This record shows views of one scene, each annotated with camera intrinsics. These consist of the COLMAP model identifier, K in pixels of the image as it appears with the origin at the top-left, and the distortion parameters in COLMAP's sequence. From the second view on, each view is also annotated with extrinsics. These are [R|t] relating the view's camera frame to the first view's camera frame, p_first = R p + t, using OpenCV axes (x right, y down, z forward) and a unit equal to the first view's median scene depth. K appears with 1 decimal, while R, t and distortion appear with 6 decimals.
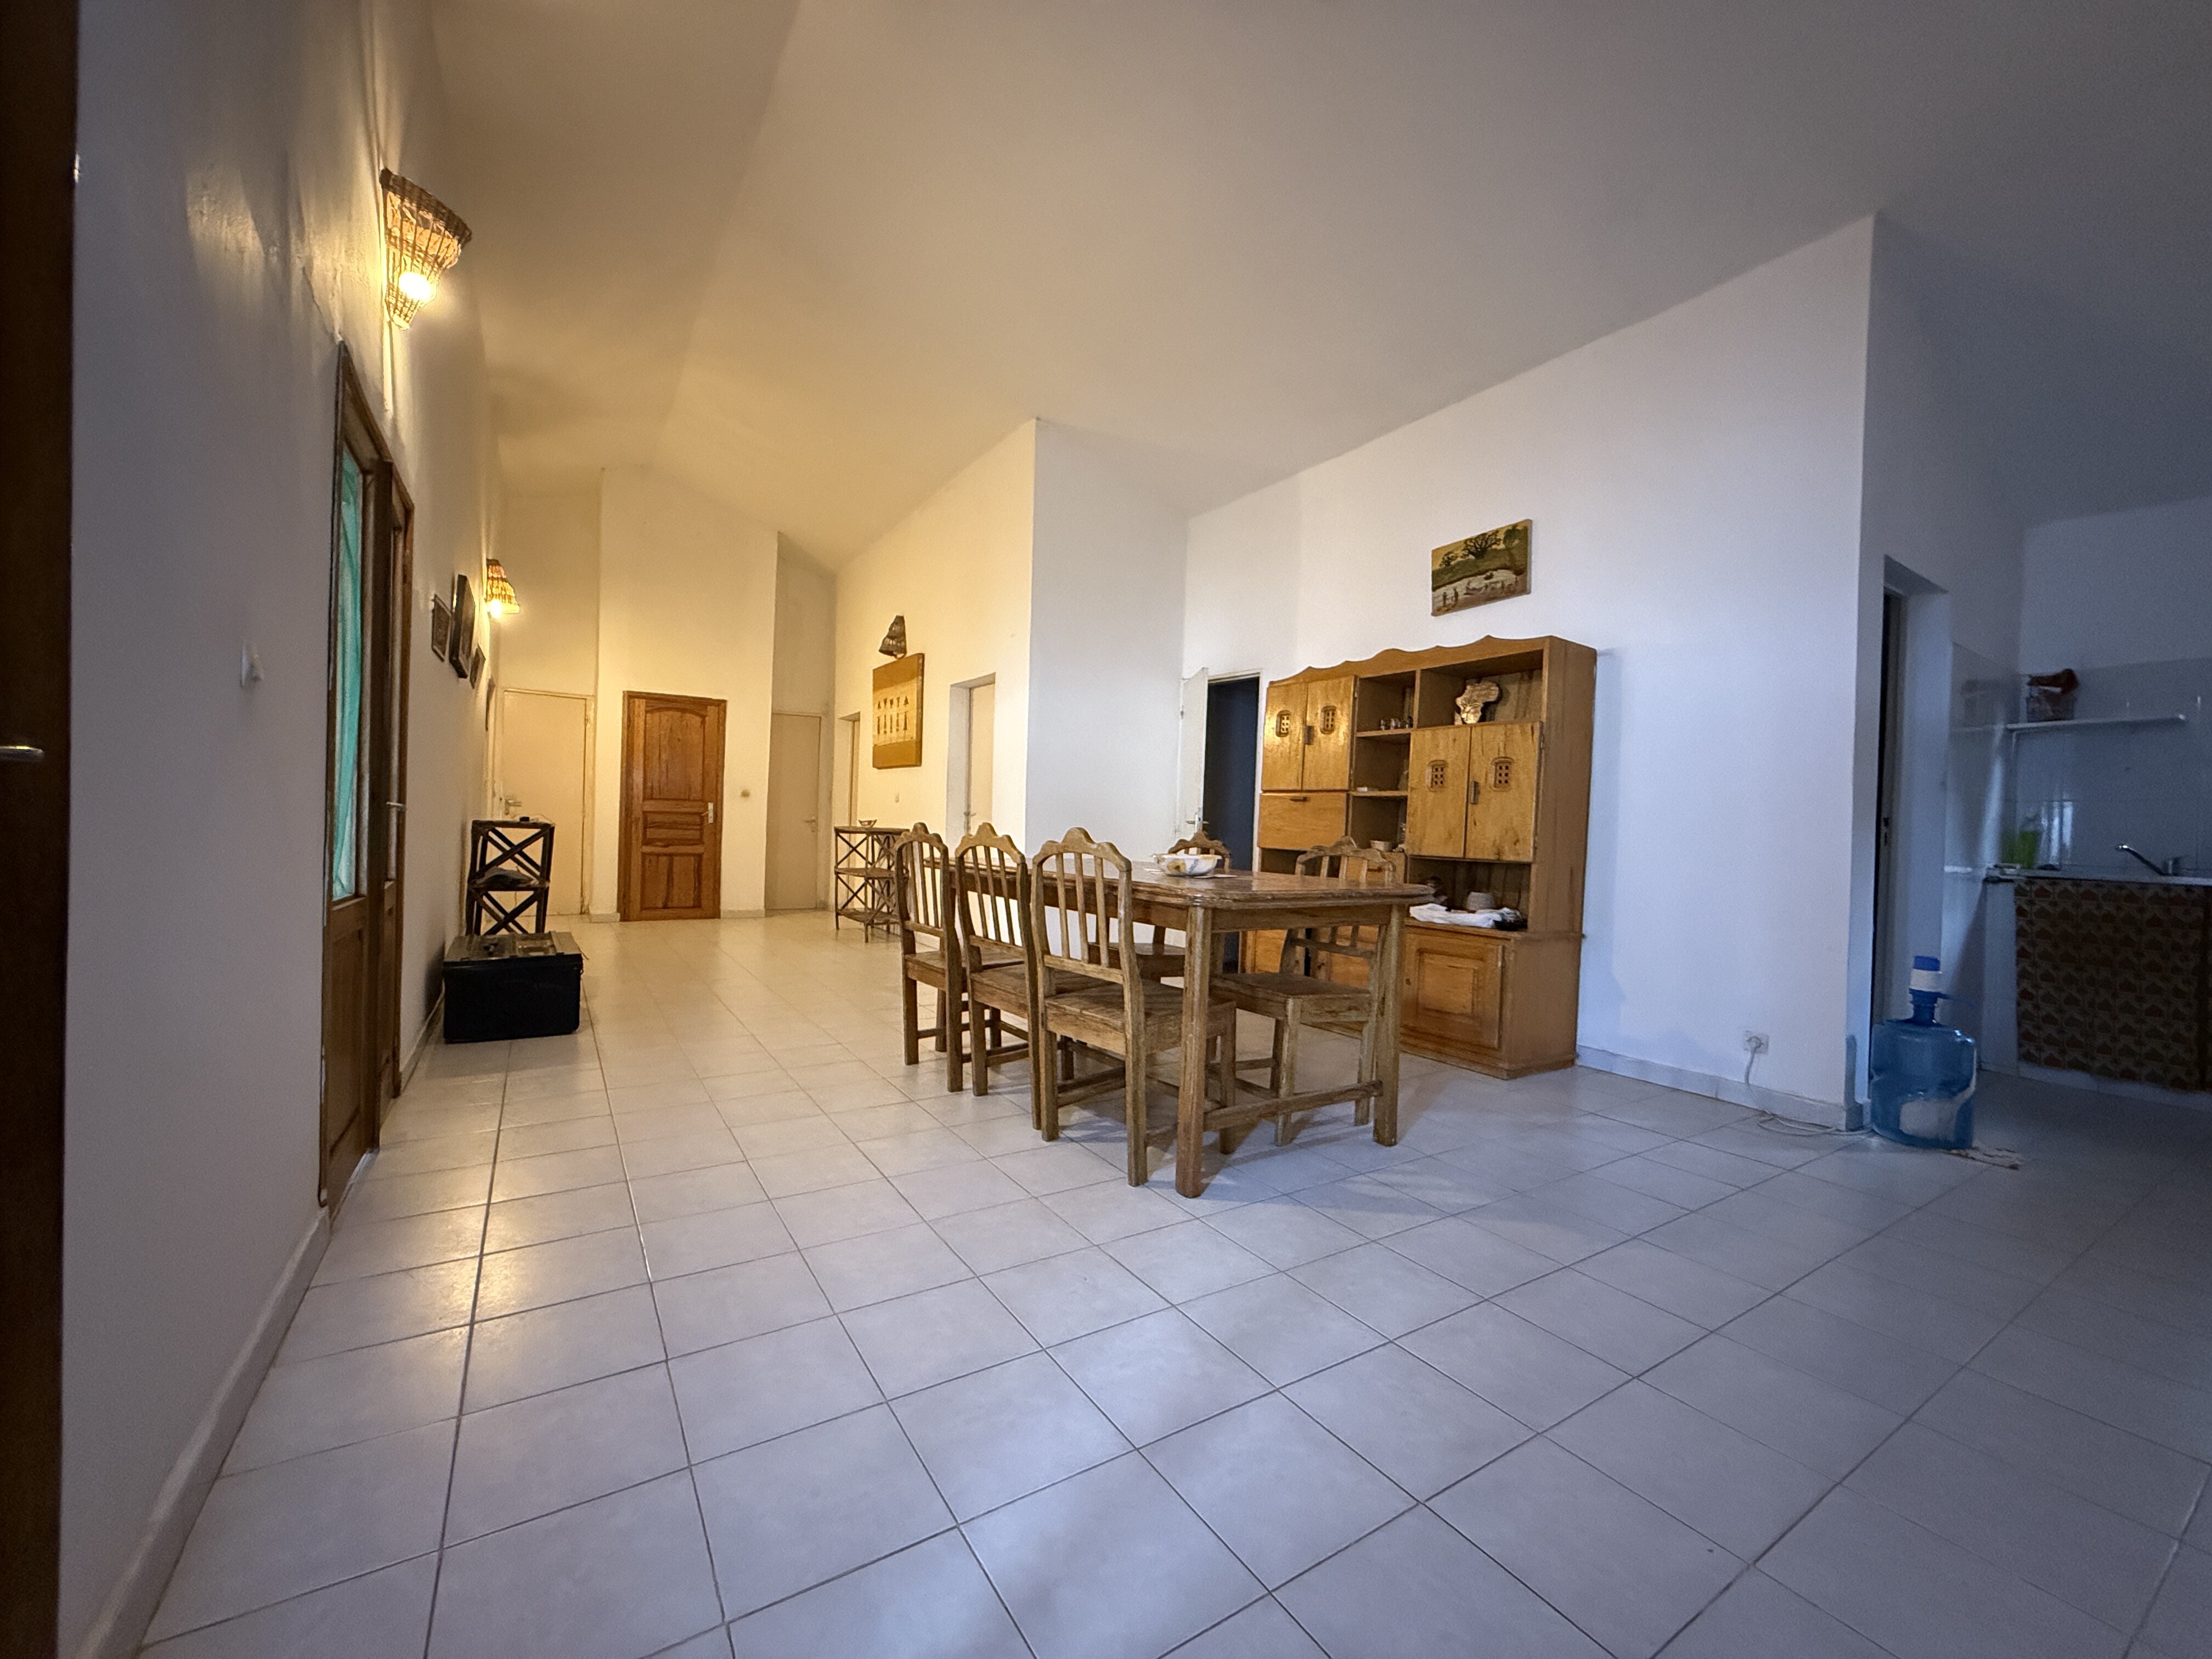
lens RADIAL K [[880.8, 0, 1100.3], [0, 880.8, 829.2], [0, 0, 1]] dist [-0.000499, 0.000044]
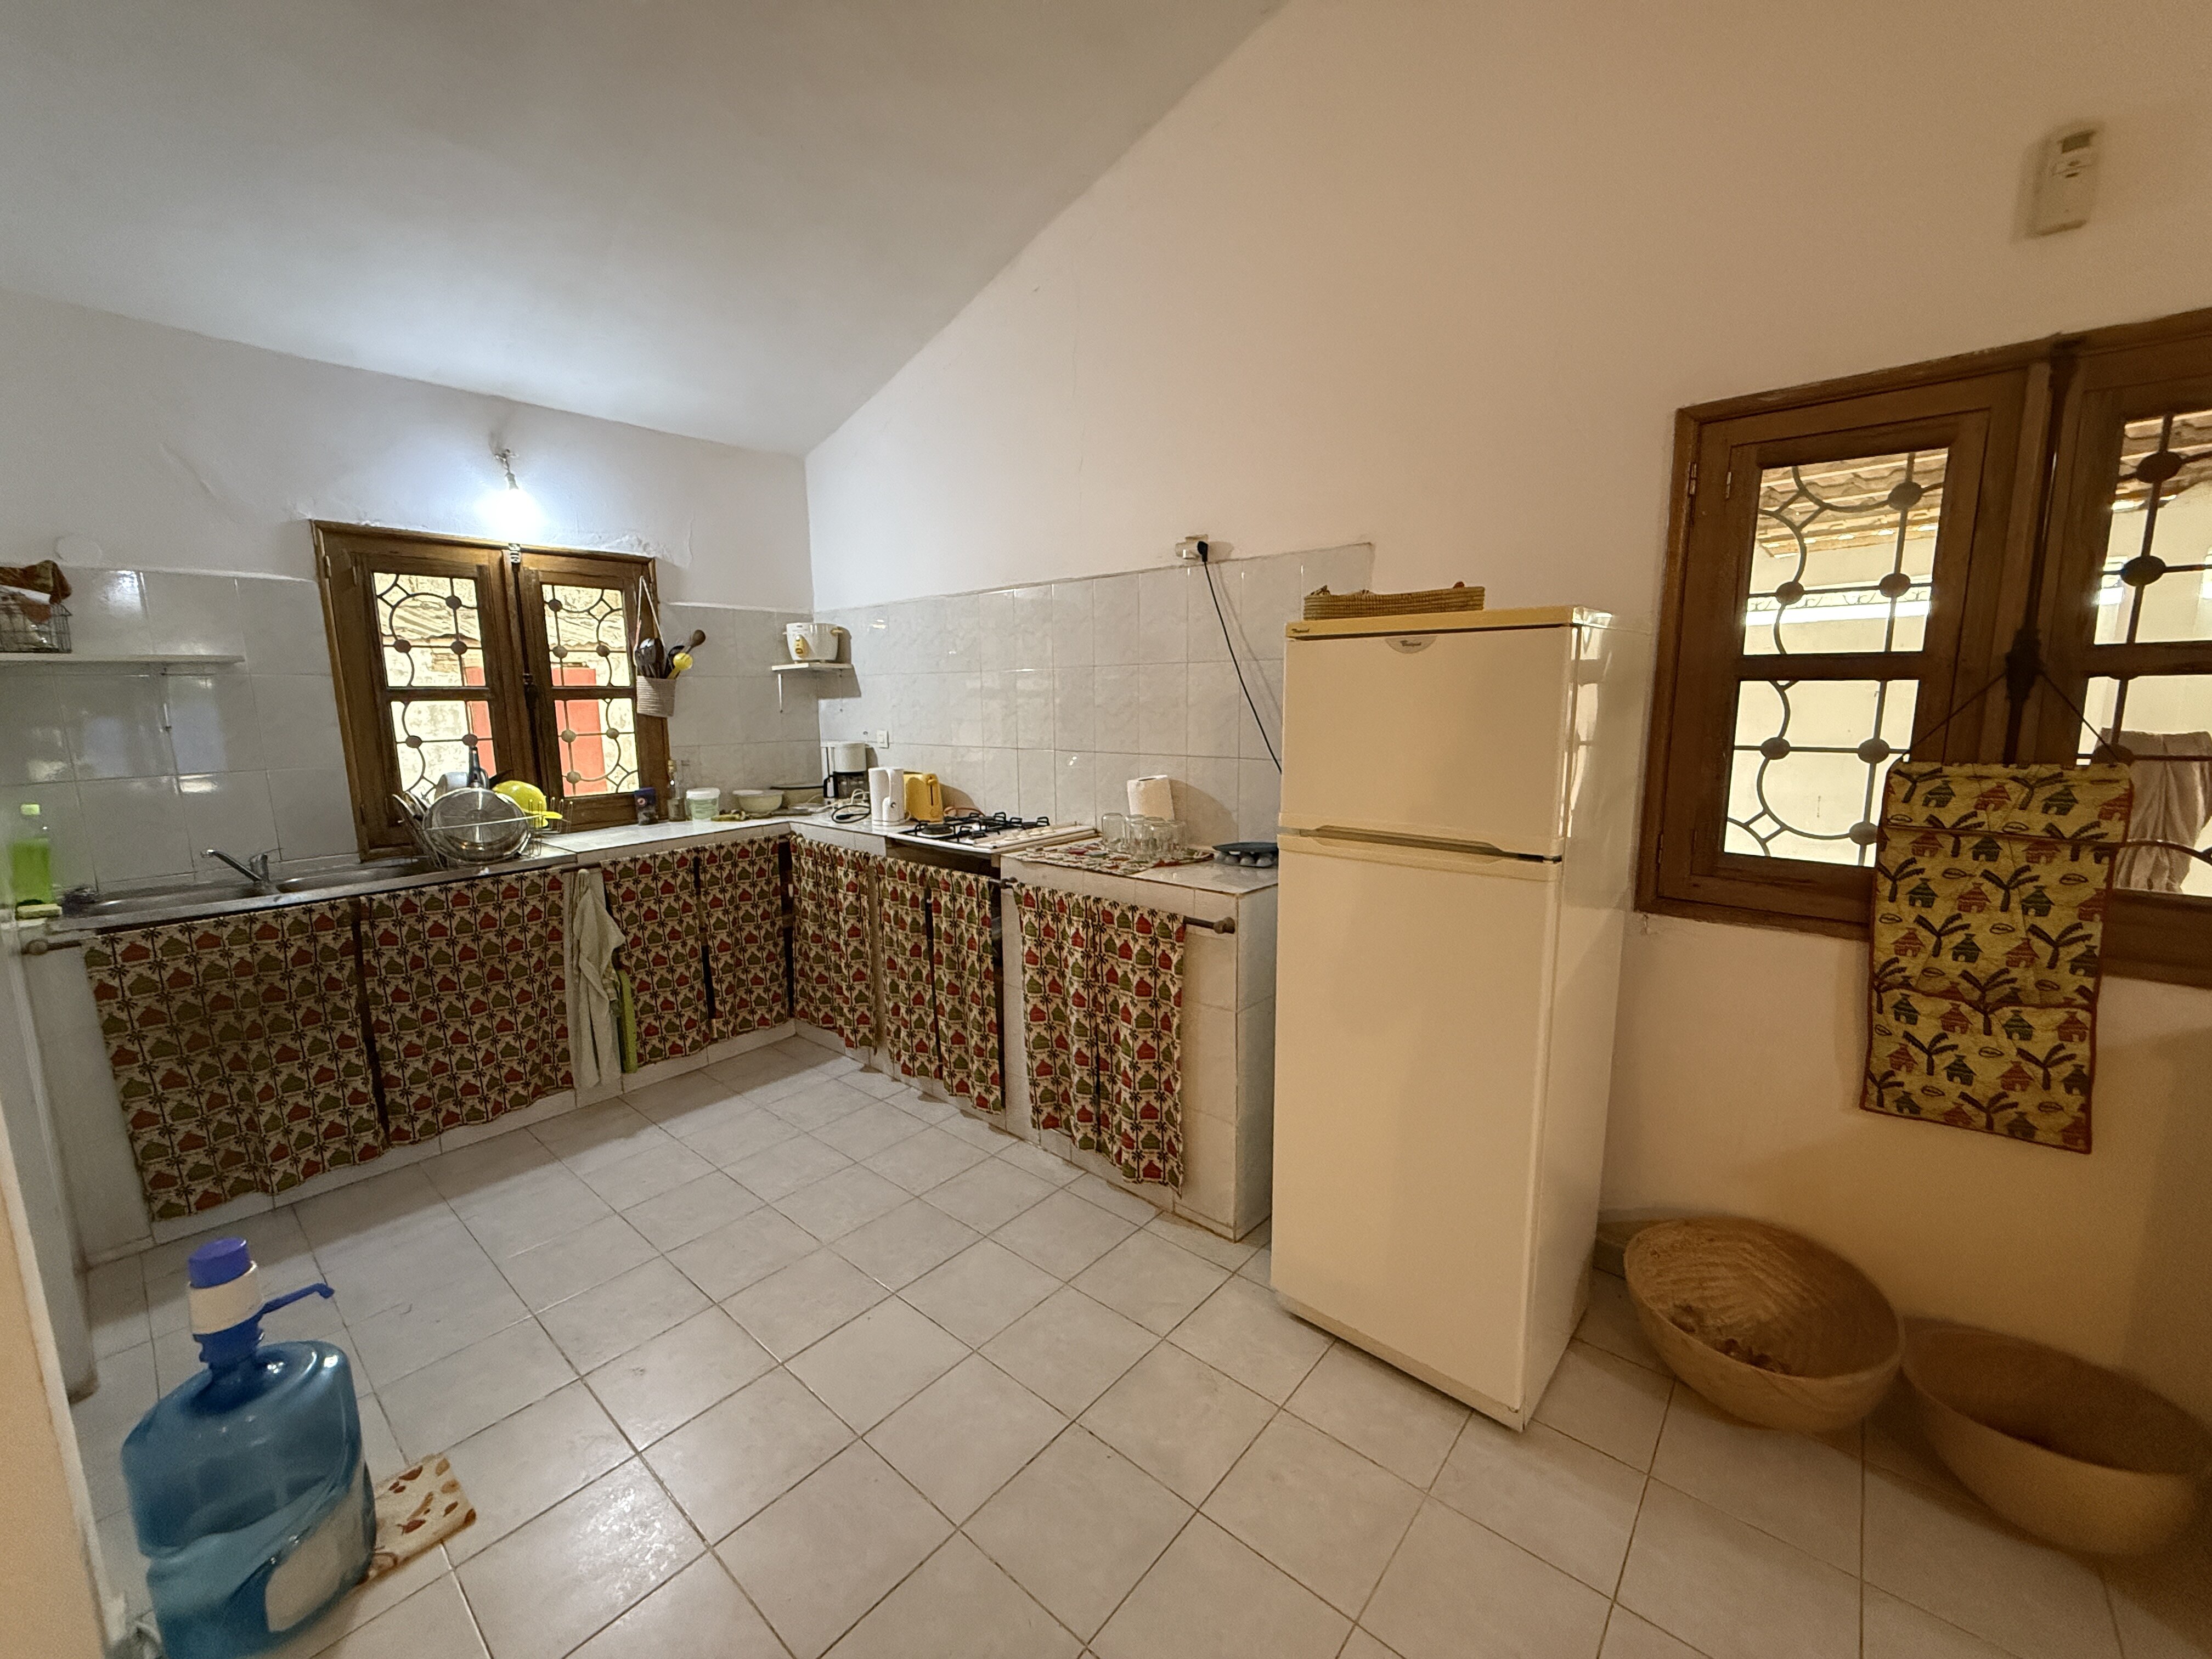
lens RADIAL K [[880.8, 0, 1100.3], [0, 880.8, 829.2], [0, 0, 1]] dist [-0.000499, 0.000044]
pose [[-0.288894, -0.174894, 0.941250, 0.342648], [0.005414, 0.982858, 0.184286, -0.121987], [-0.957346, 0.058335, -0.282995, 0.556117]]
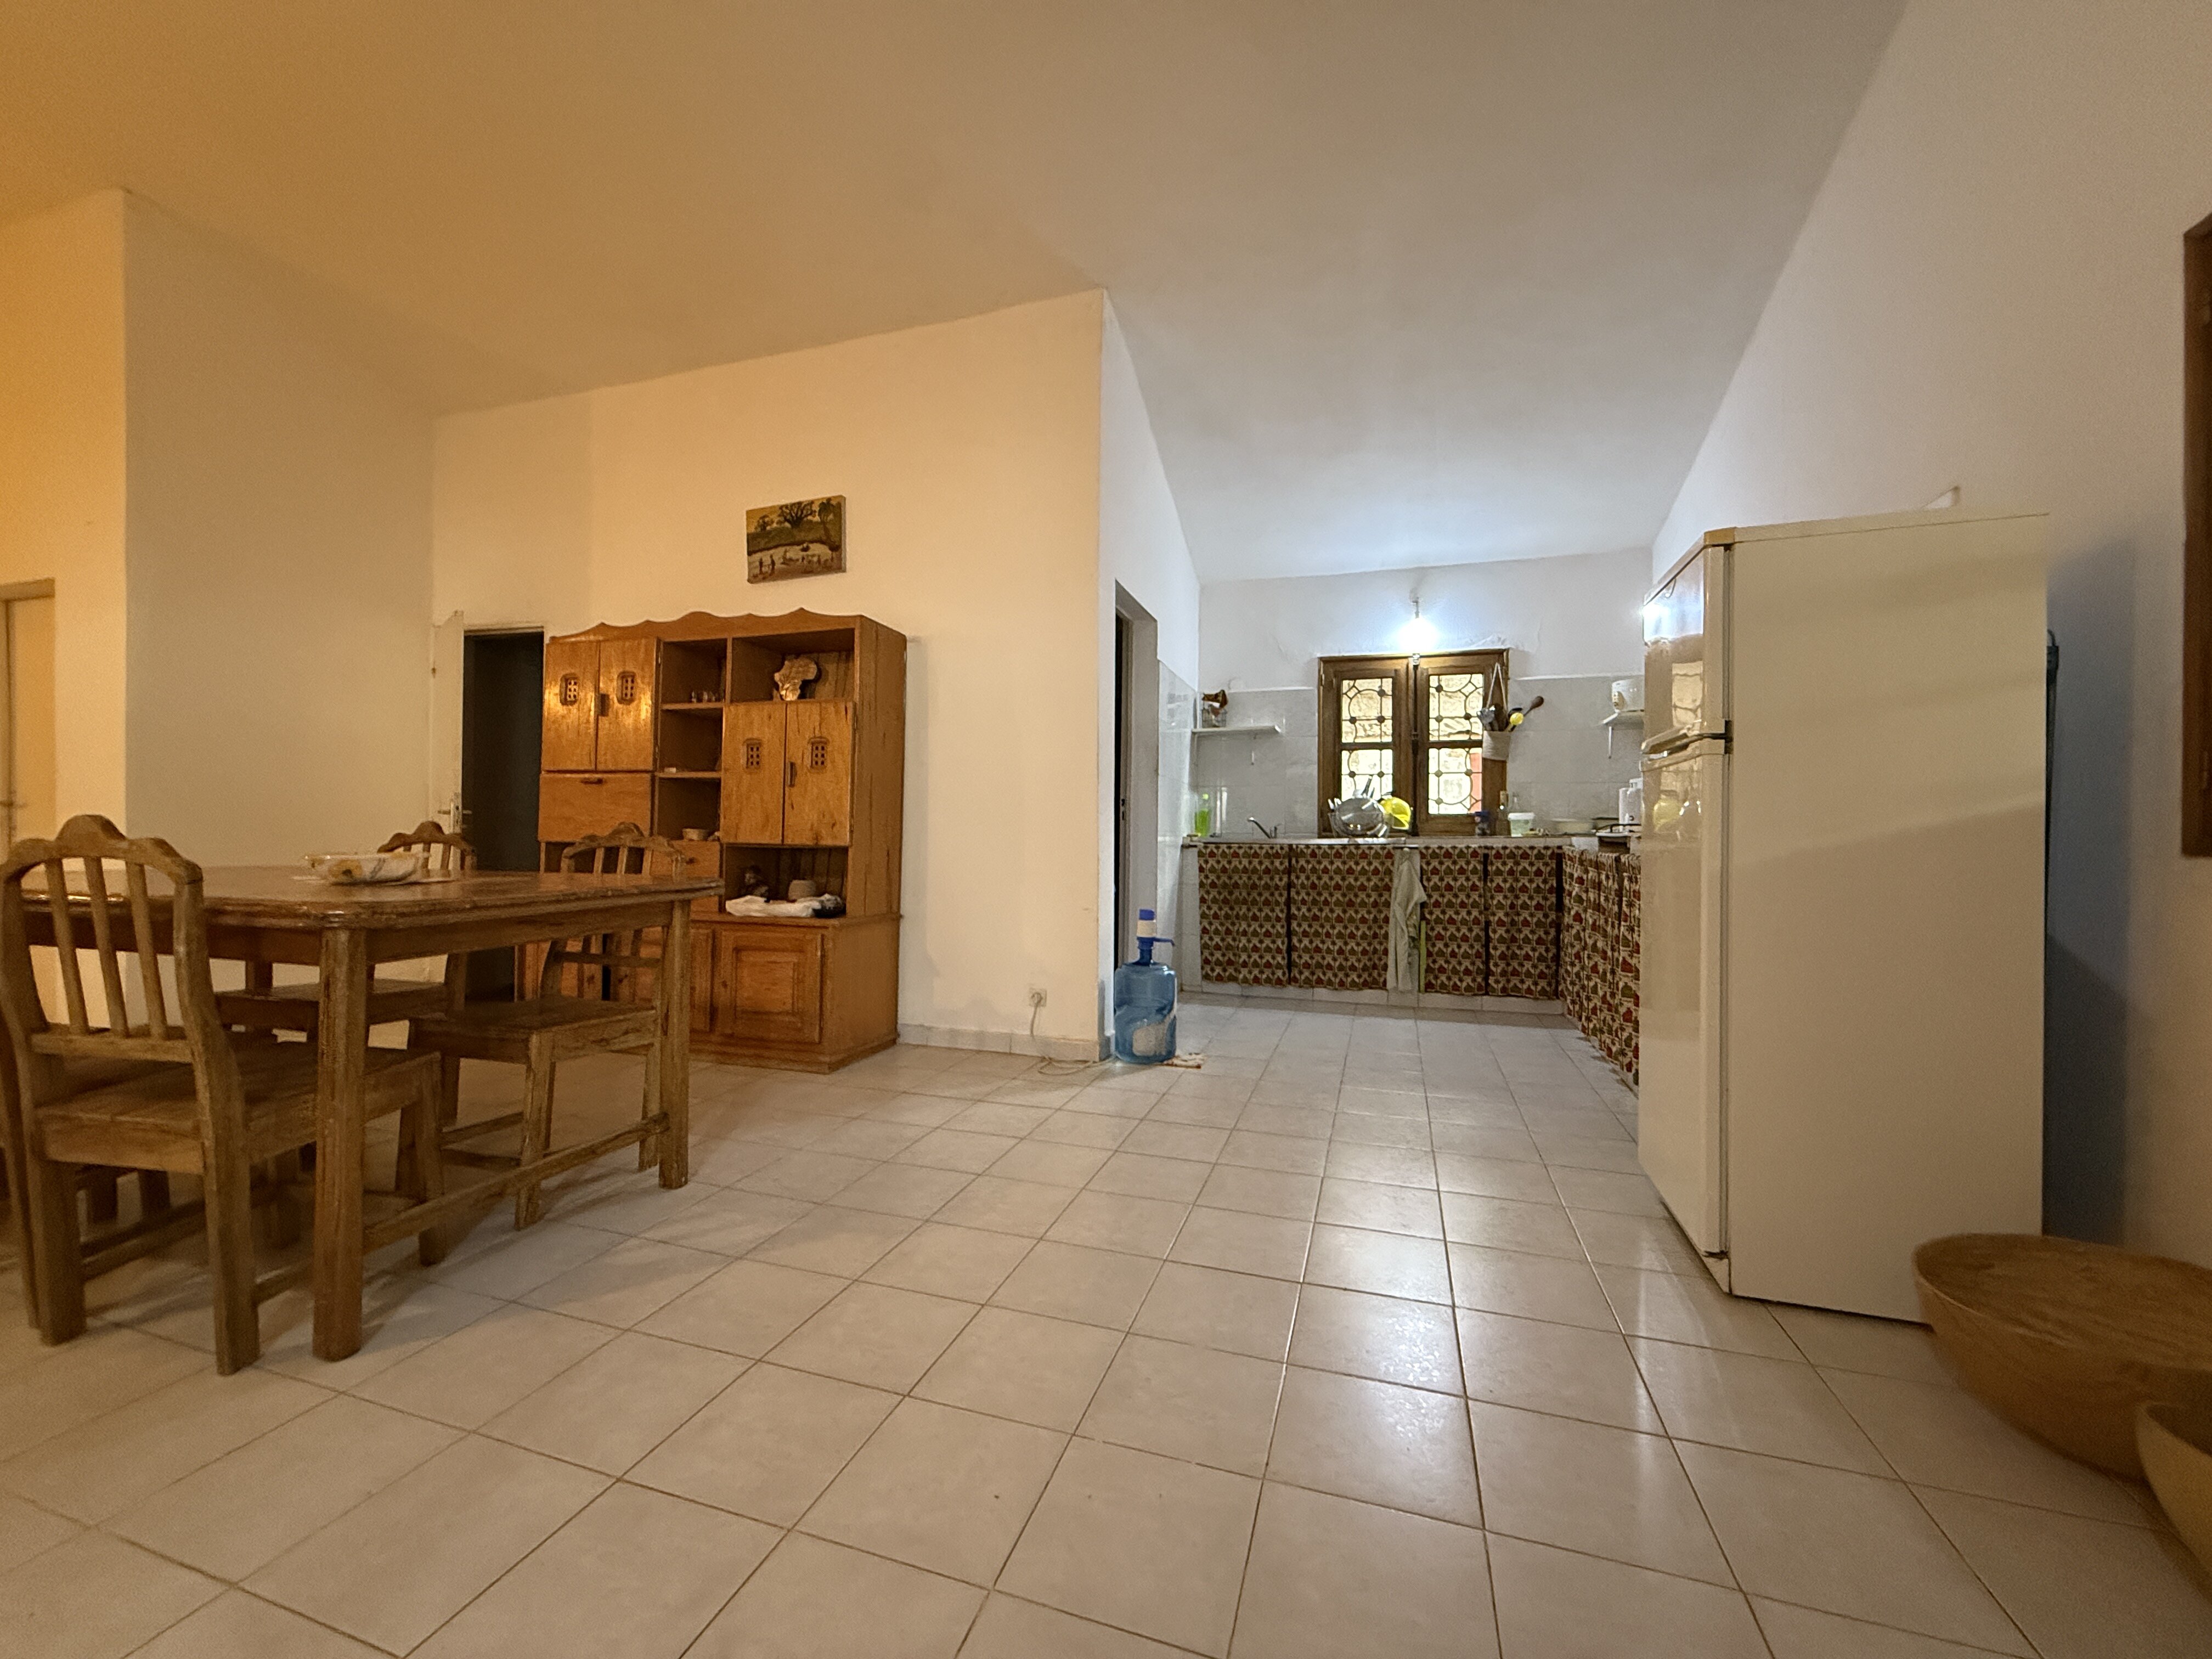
lens RADIAL K [[880.8, 0, 1100.3], [0, 880.8, 829.2], [0, 0, 1]] dist [-0.000499, 0.000044]
pose [[0.771952, -0.026247, 0.635139, 0.085320], [0.019848, 0.999655, 0.017187, 0.007847], [-0.635371, -0.000661, 0.772207, 0.069650]]
